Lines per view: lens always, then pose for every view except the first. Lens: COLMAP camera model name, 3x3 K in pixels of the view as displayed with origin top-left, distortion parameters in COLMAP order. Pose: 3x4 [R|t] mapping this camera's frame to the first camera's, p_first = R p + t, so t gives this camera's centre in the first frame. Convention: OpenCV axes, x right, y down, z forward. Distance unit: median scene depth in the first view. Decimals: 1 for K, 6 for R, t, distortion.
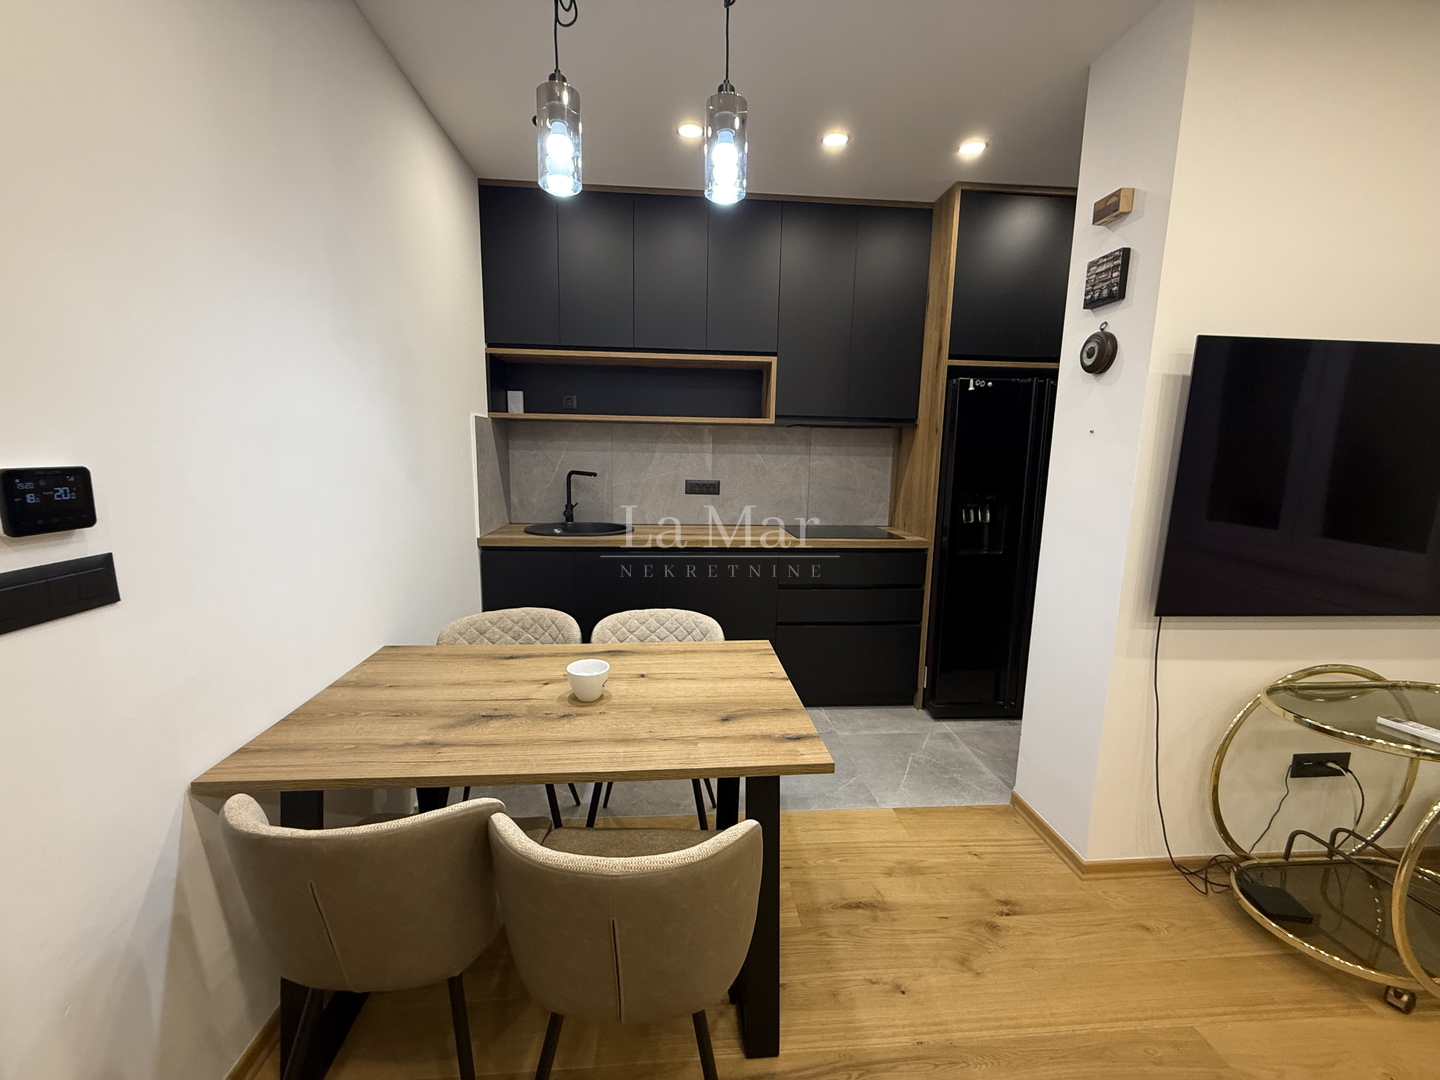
lens RADIAL K [[573.8, 0, 716.0], [0, 573.8, 538.2], [0, 0, 1]] dist [0.001280, -0.000113]
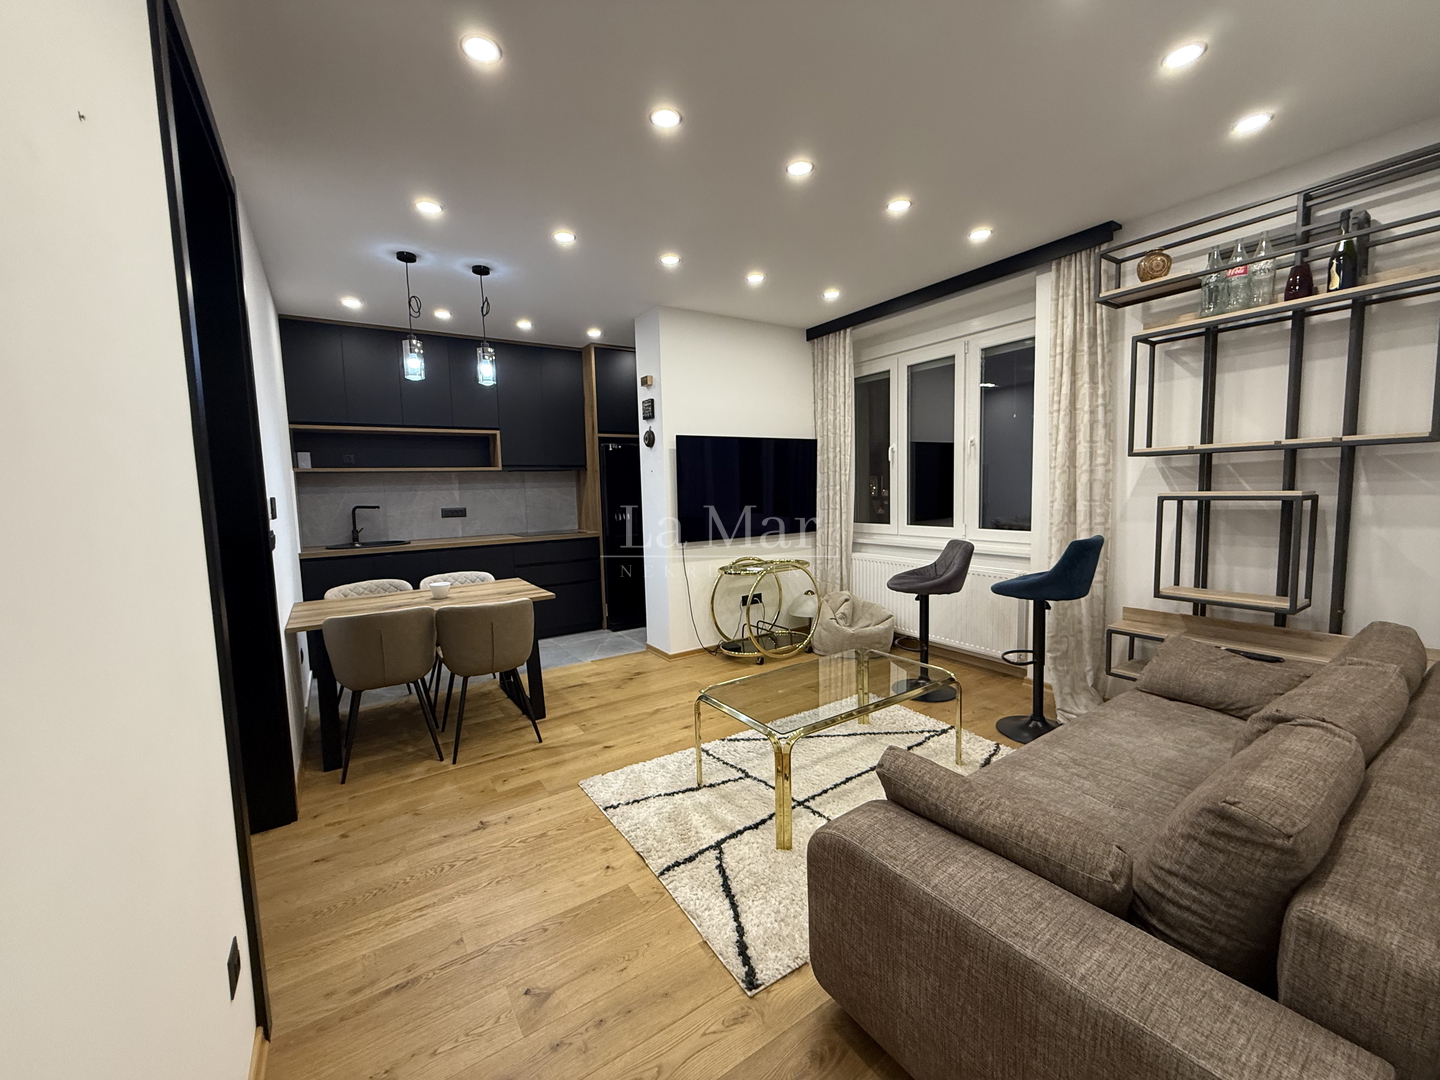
lens RADIAL K [[580.3, 0, 717.1], [0, 580.3, 538.5], [0, 0, 1]] dist [0.001494, 0.000223]
pose [[0.875193, -0.085191, 0.476214, -0.220933], [0.116348, 0.992546, -0.036267, 0.168769], [-0.469574, 0.087148, 0.878581, -0.977188]]
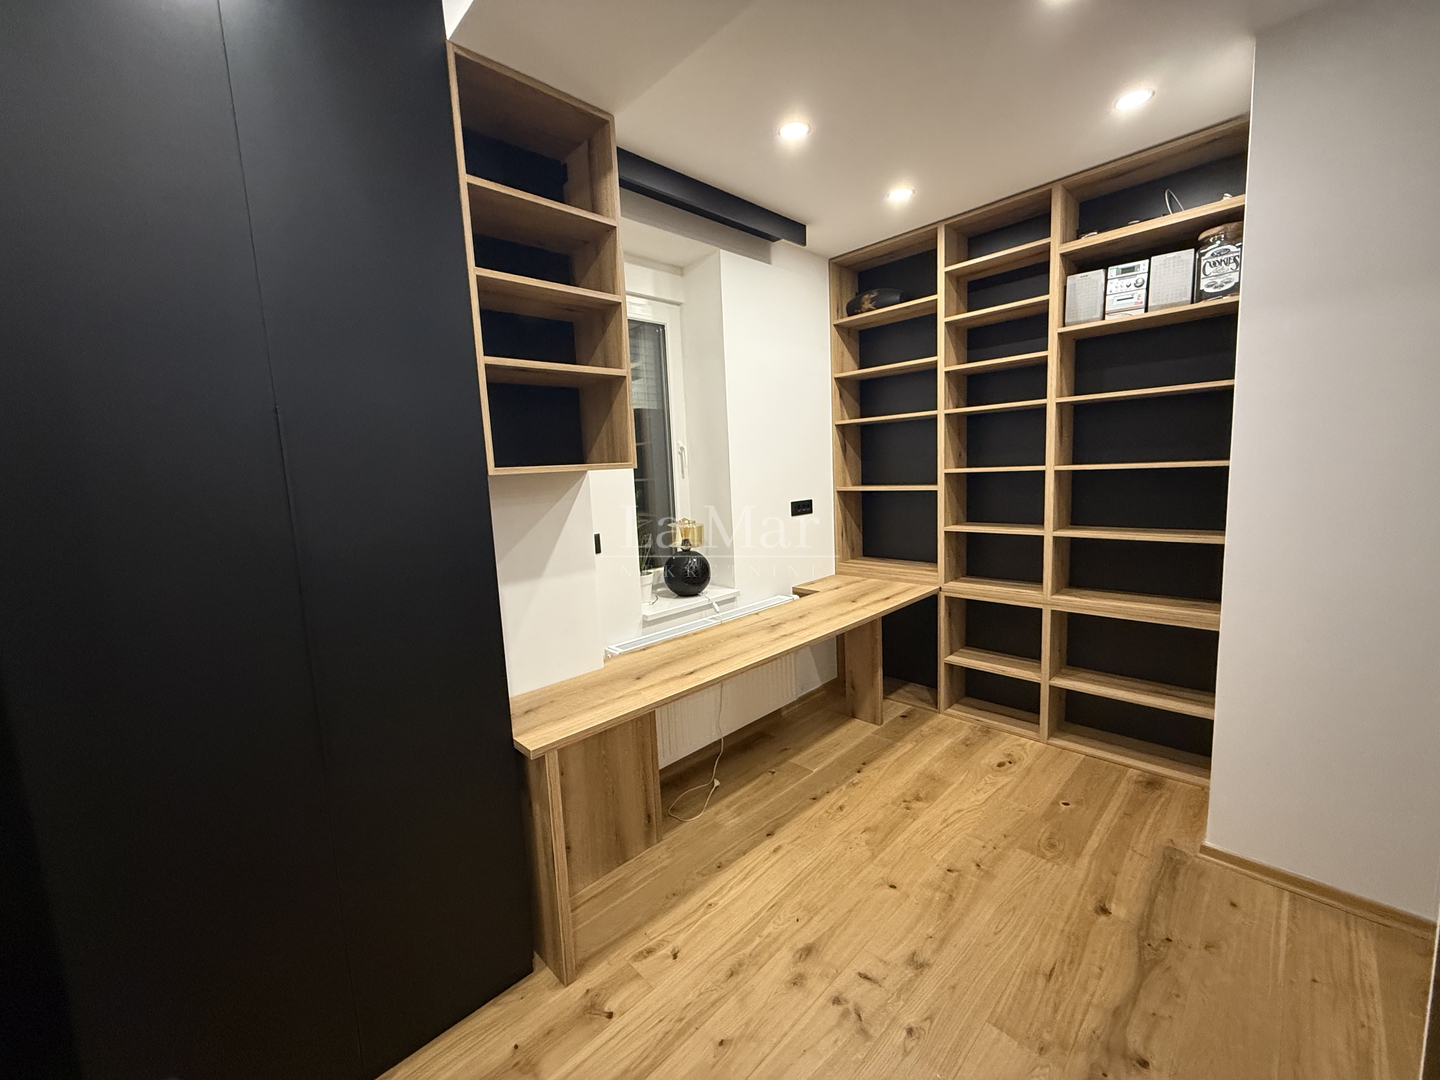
lens RADIAL K [[573.8, 0, 716.0], [0, 573.8, 538.2], [0, 0, 1]] dist [0.001280, -0.000113]
pose [[0.771115, -0.135140, 0.622188, -0.996399], [0.157482, 0.987334, 0.019273, -0.016962], [-0.616912, 0.083121, 0.782630, -0.203589]]
